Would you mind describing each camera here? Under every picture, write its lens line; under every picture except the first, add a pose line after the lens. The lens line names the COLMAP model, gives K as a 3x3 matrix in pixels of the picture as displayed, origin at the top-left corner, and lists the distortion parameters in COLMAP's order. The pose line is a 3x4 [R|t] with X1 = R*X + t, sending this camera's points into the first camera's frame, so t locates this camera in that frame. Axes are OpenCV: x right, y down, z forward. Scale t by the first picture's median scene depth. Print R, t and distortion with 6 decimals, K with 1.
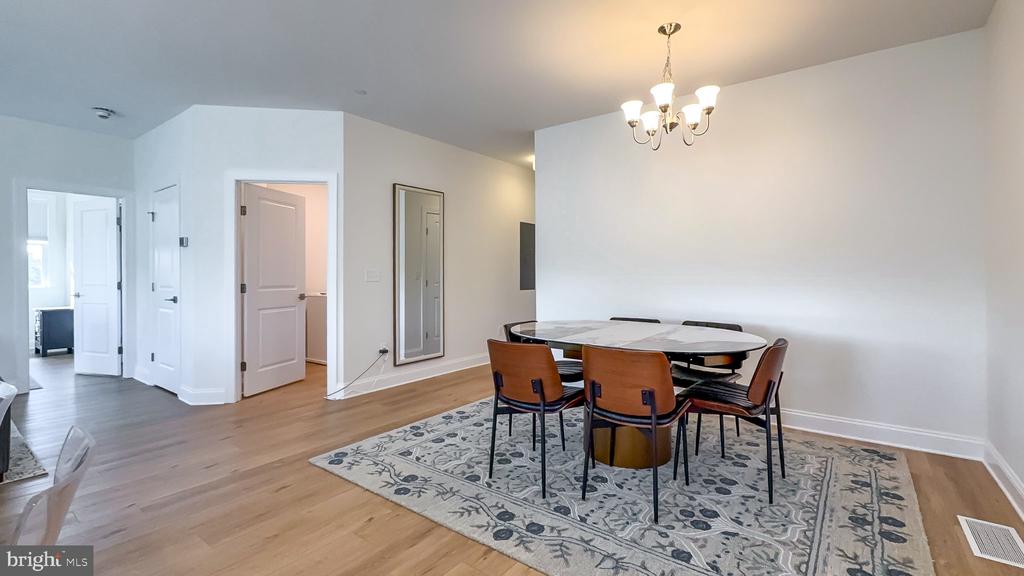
lens RADIAL K [[454.3, 0, 512.0], [0, 454.3, 288.0], [0, 0, 1]] dist [-0.000046, -0.000116]
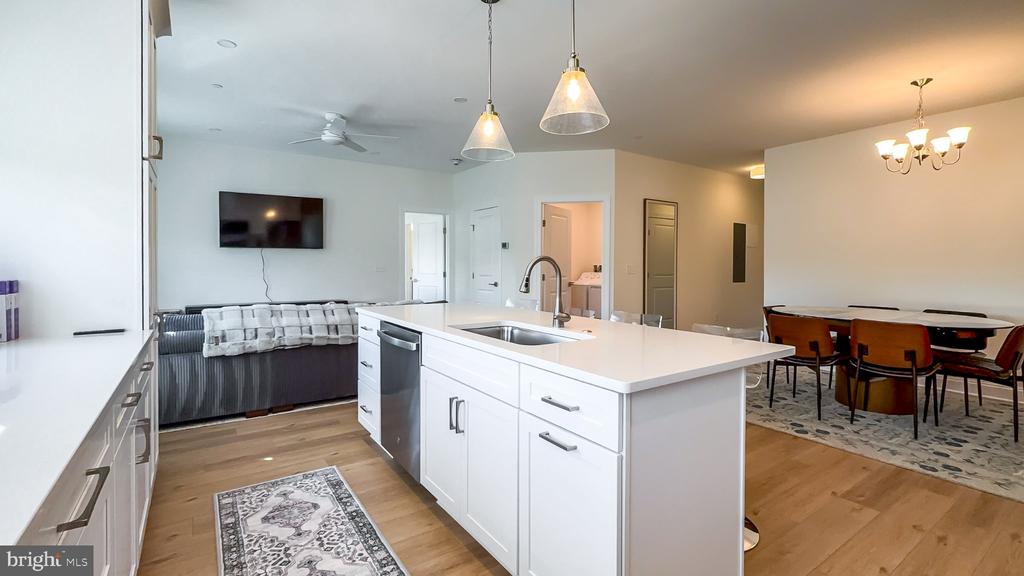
lens RADIAL K [[454.6, 0, 509.7], [0, 454.6, 280.6], [0, 0, 1]] dist [-0.001864, -0.000692]
pose [[0.949254, 0.016218, -0.314091, -0.354226], [-0.015817, 0.999868, 0.003827, 0.011248], [0.314111, 0.001335, 0.949385, -0.599454]]
